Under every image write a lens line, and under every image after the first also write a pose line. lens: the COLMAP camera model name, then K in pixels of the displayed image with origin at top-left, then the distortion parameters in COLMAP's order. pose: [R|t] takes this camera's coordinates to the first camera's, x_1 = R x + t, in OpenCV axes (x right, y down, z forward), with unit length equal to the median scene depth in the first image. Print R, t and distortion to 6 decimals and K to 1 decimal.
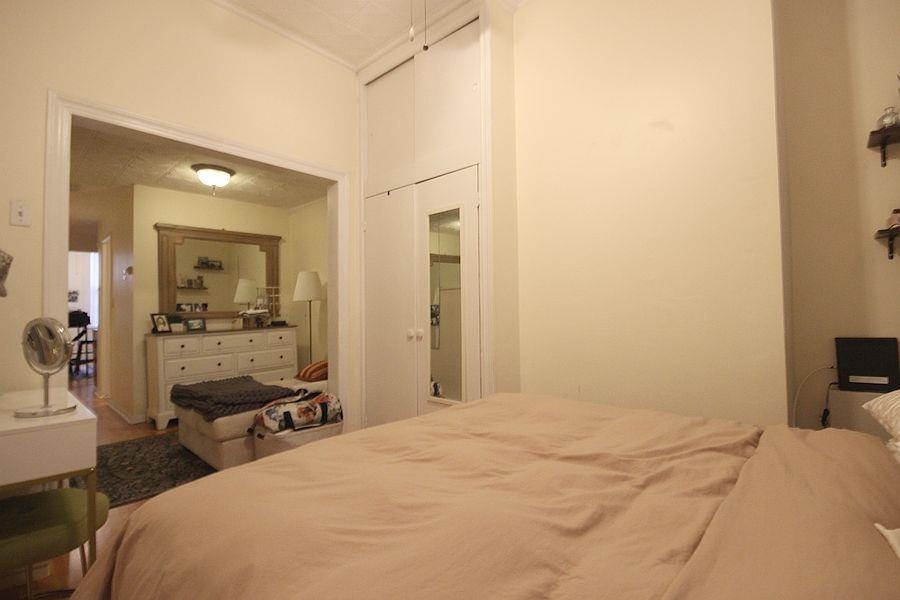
lens RADIAL K [[417.1, 0, 460.0], [0, 417.1, 301.0], [0, 0, 1]] dist [0.010388, 0.000089]
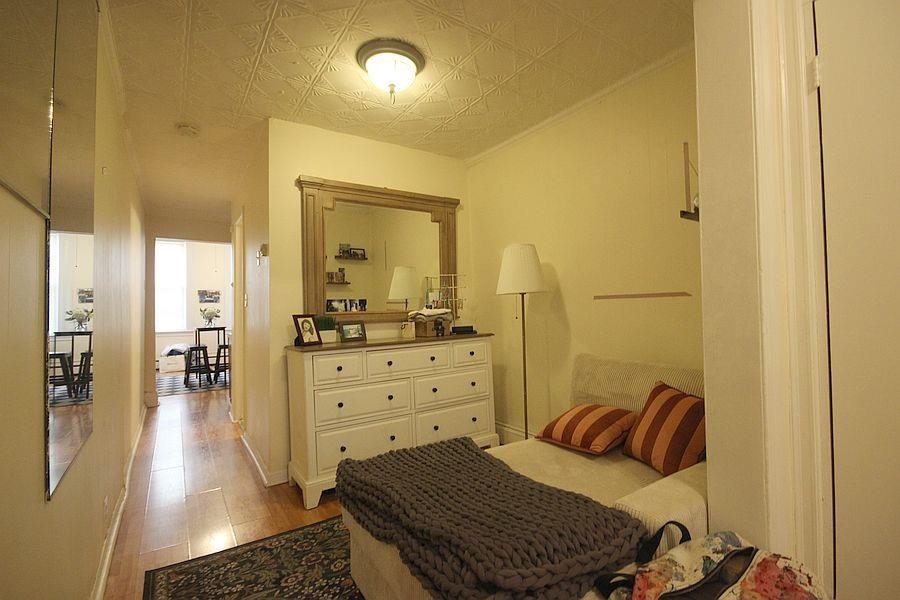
lens RADIAL K [[417.1, 0, 460.0], [0, 417.1, 301.0], [0, 0, 1]] dist [0.010388, 0.000089]
pose [[0.973102, -0.009299, -0.230188, -0.316452], [0.008166, 0.999949, -0.005874, 0.013424], [0.230231, 0.003837, 0.973128, 0.405265]]
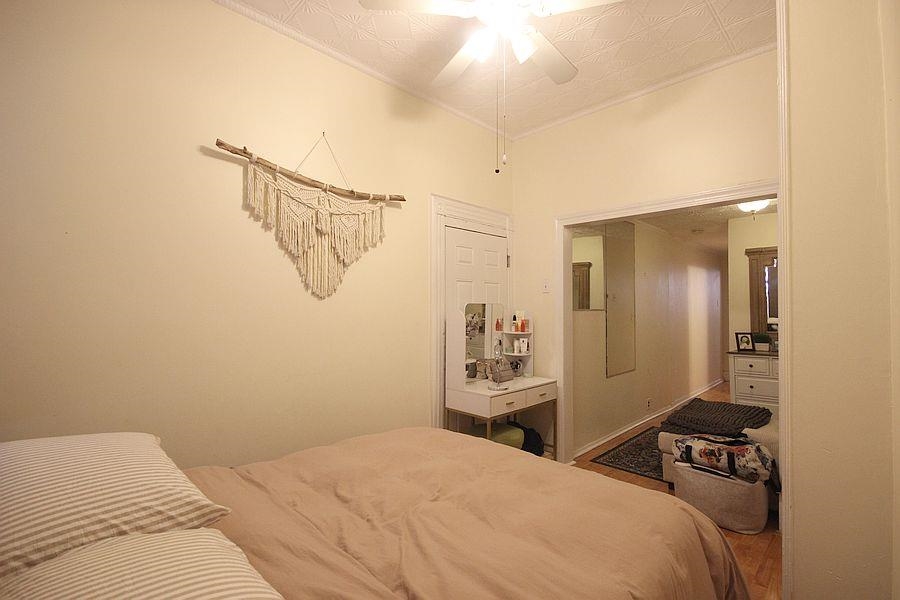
lens RADIAL K [[417.1, 0, 460.0], [0, 417.1, 301.0], [0, 0, 1]] dist [0.010388, 0.000089]
pose [[-0.053068, -0.004074, -0.998583, 0.384917], [0.020596, 0.999774, -0.005173, -0.058191], [0.998378, -0.020842, -0.052972, 0.296245]]
